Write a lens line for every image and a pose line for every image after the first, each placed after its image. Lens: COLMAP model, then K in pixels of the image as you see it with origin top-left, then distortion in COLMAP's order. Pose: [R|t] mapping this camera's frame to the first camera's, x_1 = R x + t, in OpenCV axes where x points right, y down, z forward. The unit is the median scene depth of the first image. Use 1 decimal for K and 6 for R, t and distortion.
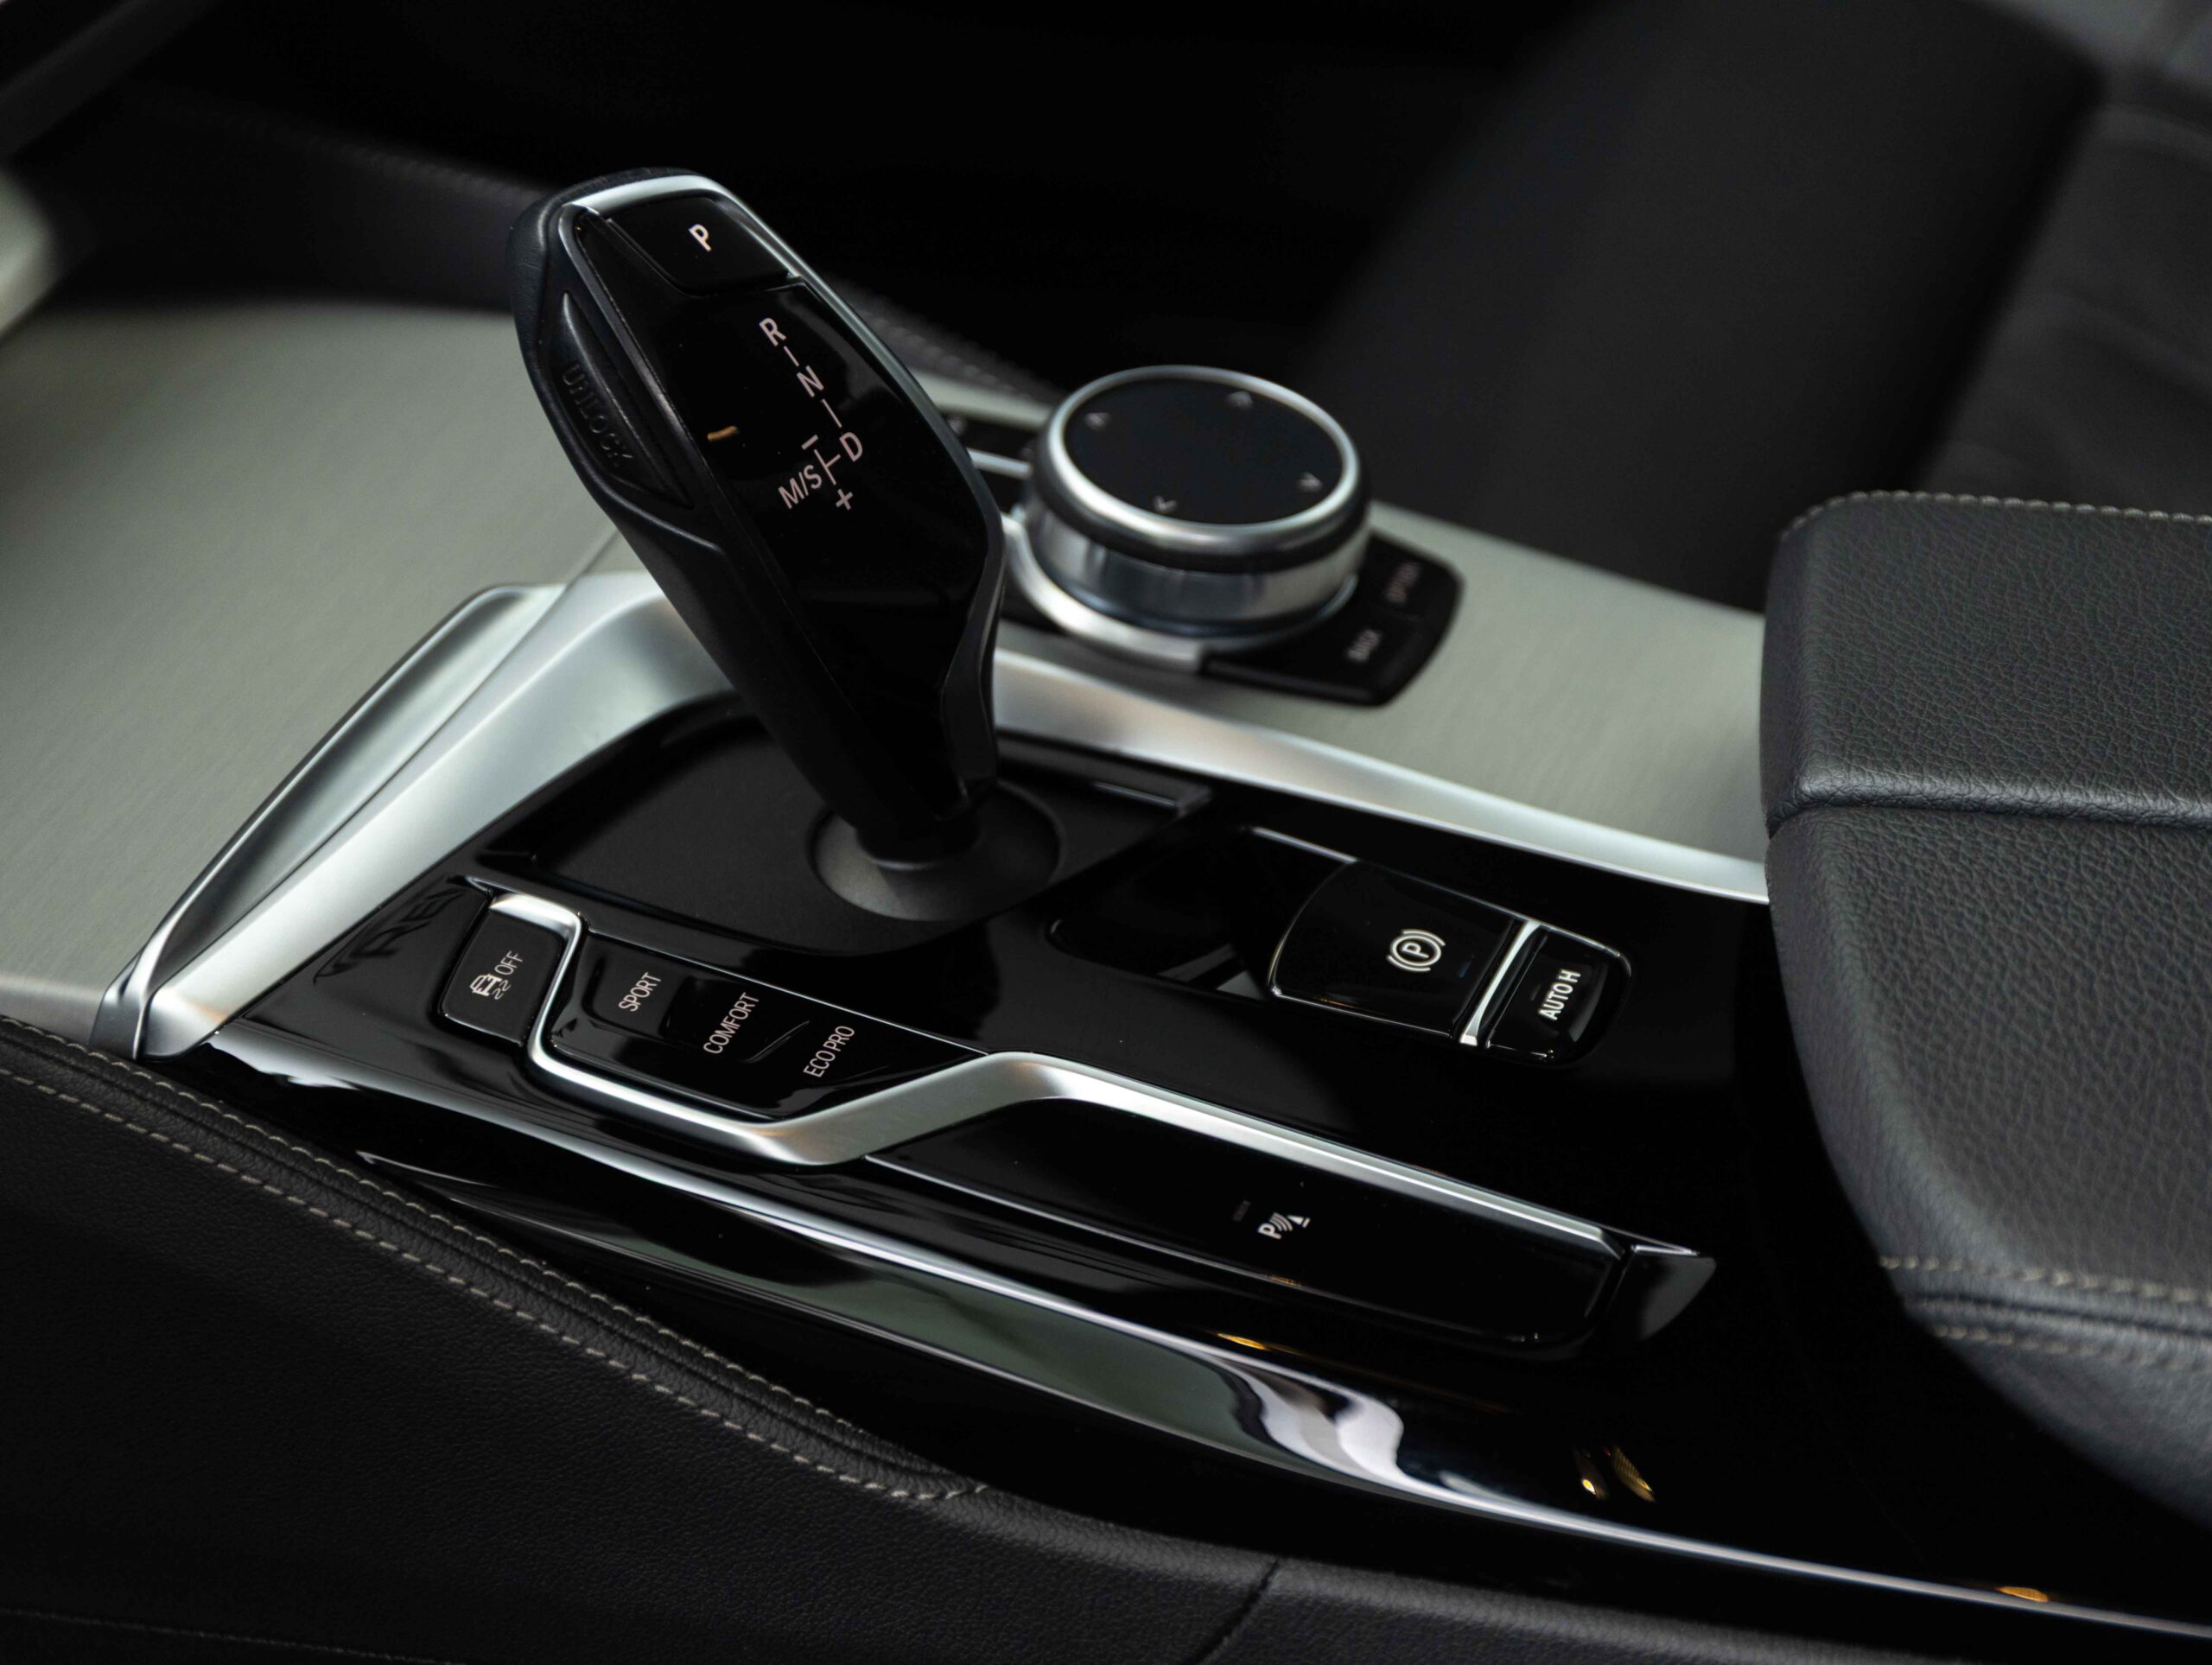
lens RADIAL K [[4709.0, 0, 1106.0], [0, 4709.0, 832.5], [0, 0, 1]] dist [-0.060363, -0.441100]
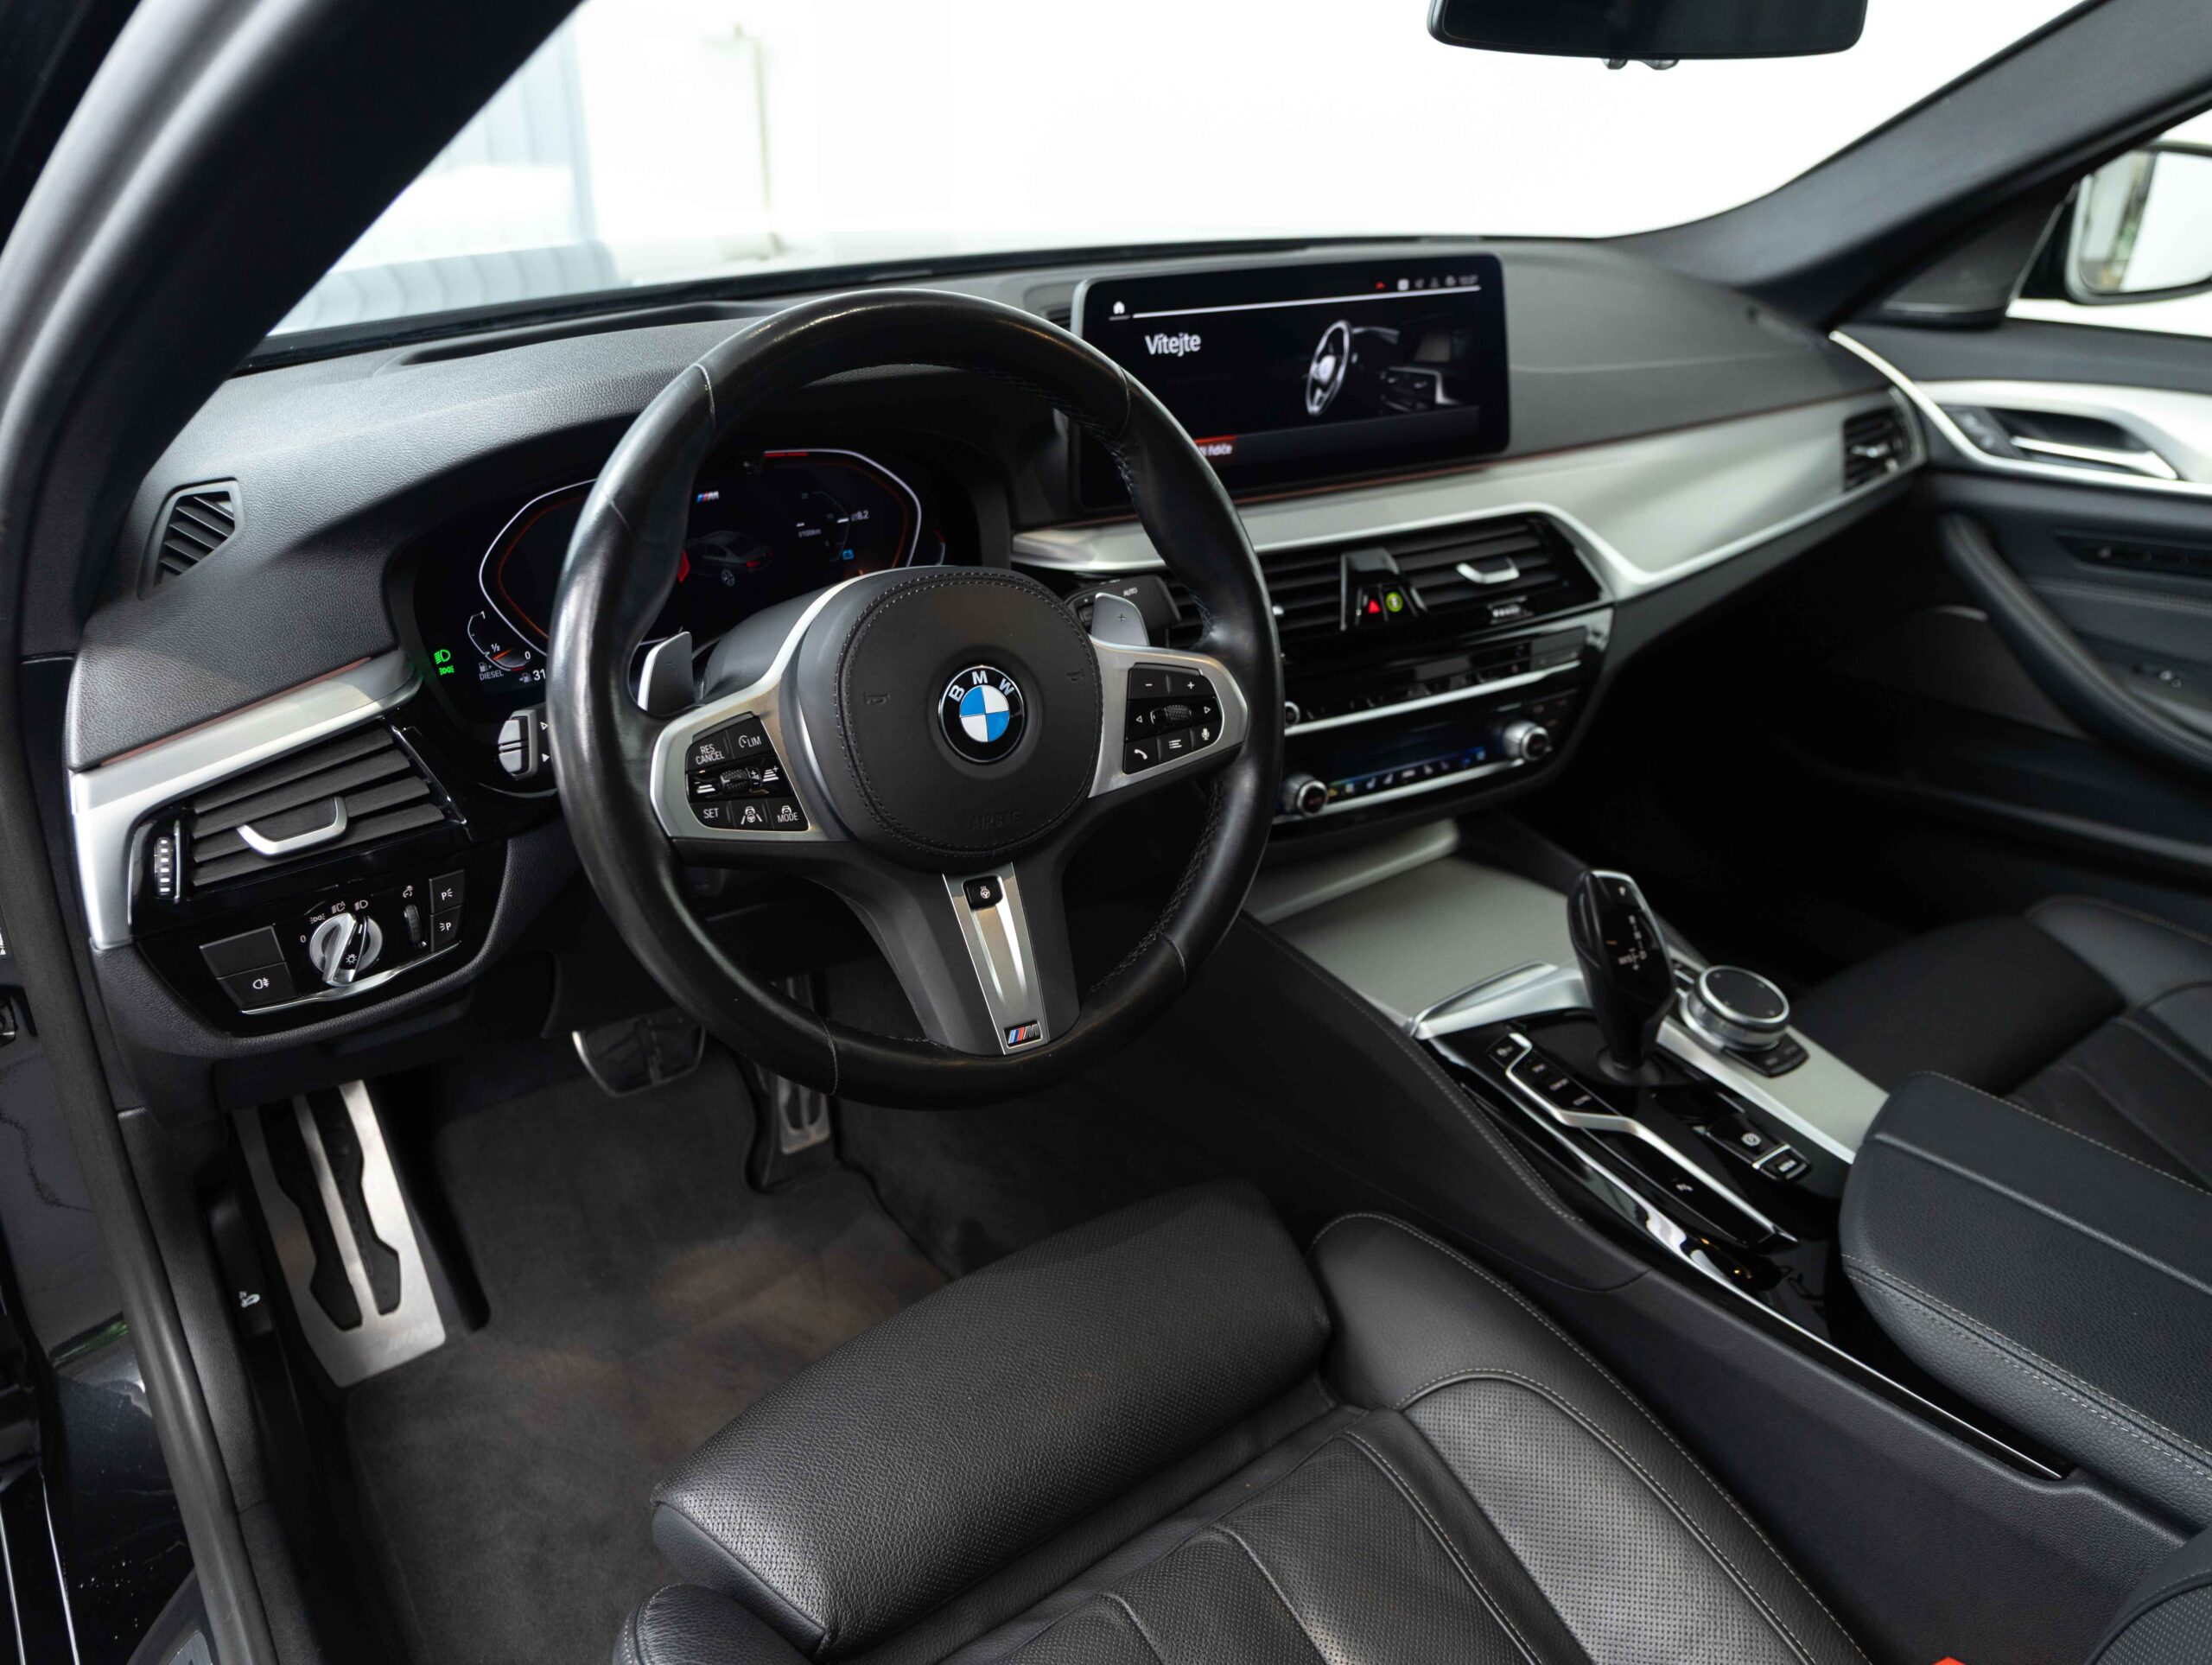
lens RADIAL K [[1584.8, 0, 1106.0], [0, 1584.8, 832.5], [0, 0, 1]] dist [0.018450, -0.000376]
pose [[0.858194, 0.314368, -0.405802, 0.060682], [-0.364917, 0.929610, -0.051576, 0.048586], [0.361024, 0.192346, 0.912505, -0.340145]]
